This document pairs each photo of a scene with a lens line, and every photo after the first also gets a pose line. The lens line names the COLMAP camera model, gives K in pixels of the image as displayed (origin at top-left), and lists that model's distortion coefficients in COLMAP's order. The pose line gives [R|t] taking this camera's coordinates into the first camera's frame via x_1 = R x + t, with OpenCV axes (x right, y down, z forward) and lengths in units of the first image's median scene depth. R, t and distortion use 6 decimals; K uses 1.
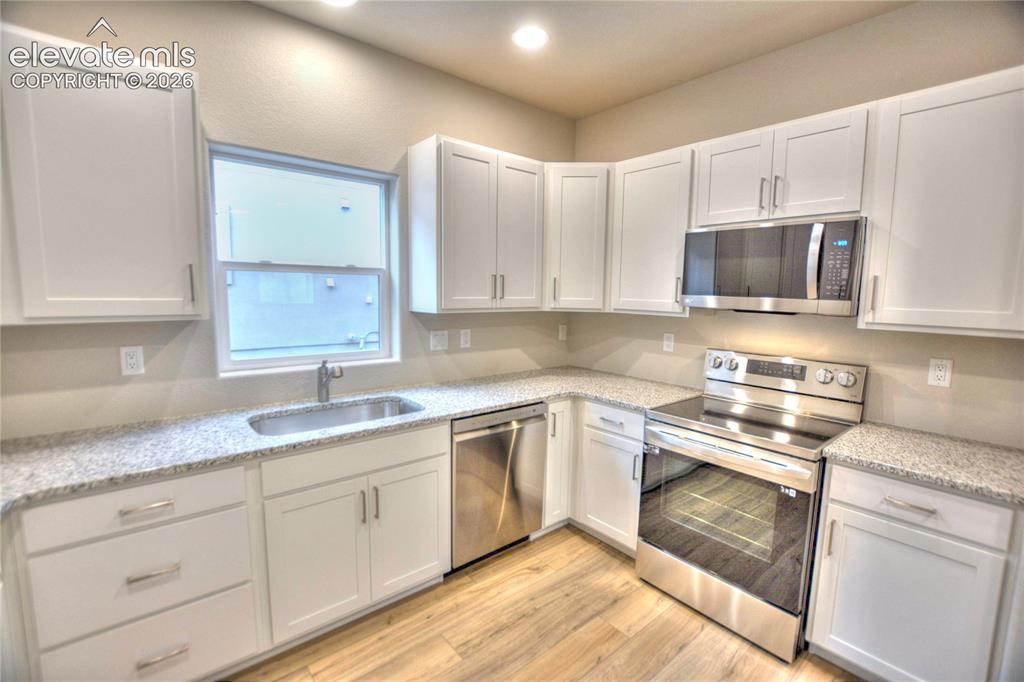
lens RADIAL K [[452.2, 0, 509.8], [0, 452.2, 342.5], [0, 0, 1]] dist [-0.025344, 0.000343]
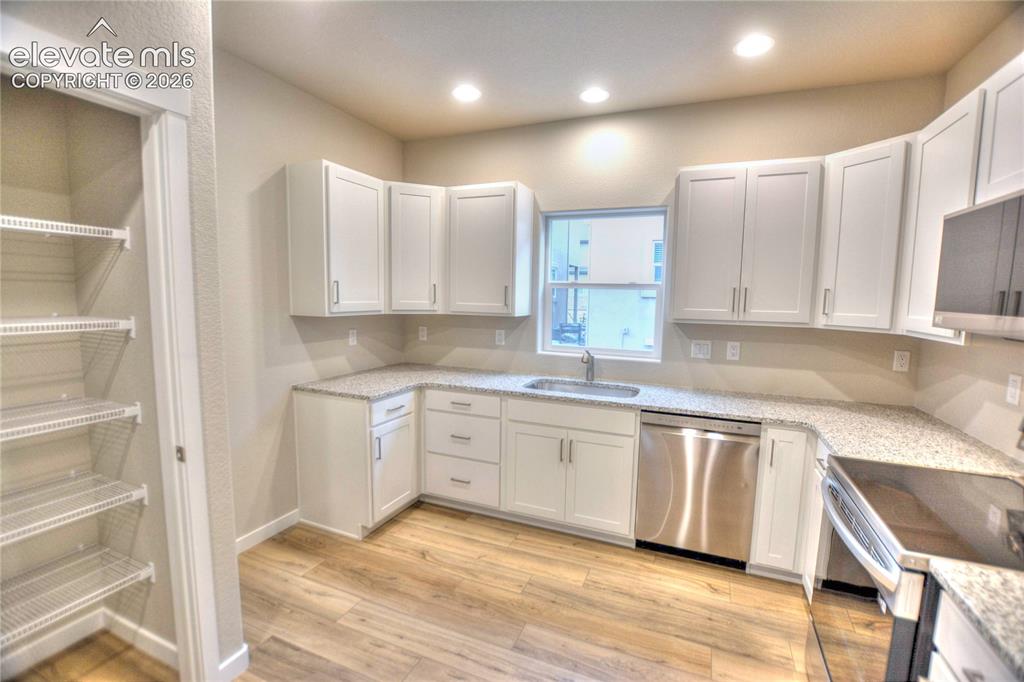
lens RADIAL K [[449.7, 0, 517.4], [0, 449.7, 342.6], [0, 0, 1]] dist [-0.024614, 0.000280]
pose [[0.458634, 0.083539, -0.884690, 0.691049], [-0.112492, 0.993020, 0.035450, -0.010587], [0.881476, 0.083262, 0.464830, 0.138875]]
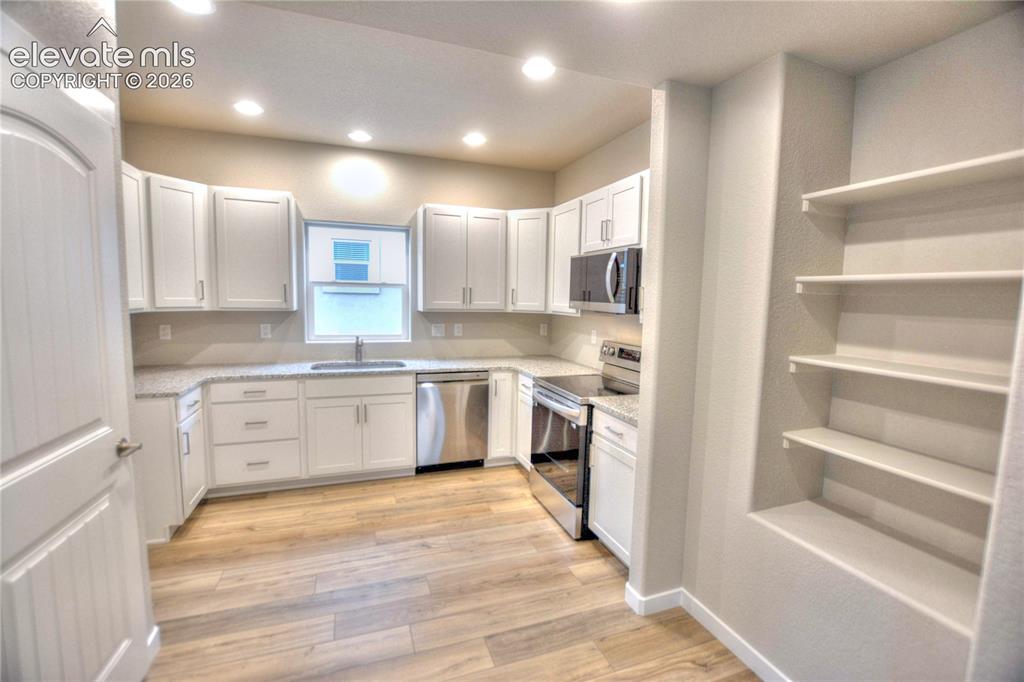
lens RADIAL K [[452.2, 0, 509.8], [0, 452.2, 342.5], [0, 0, 1]] dist [-0.025344, 0.000343]
pose [[0.938928, 0.036277, -0.342197, 0.709658], [-0.043417, 0.998969, -0.013228, 0.056311], [0.341365, 0.027277, 0.939535, -0.429552]]
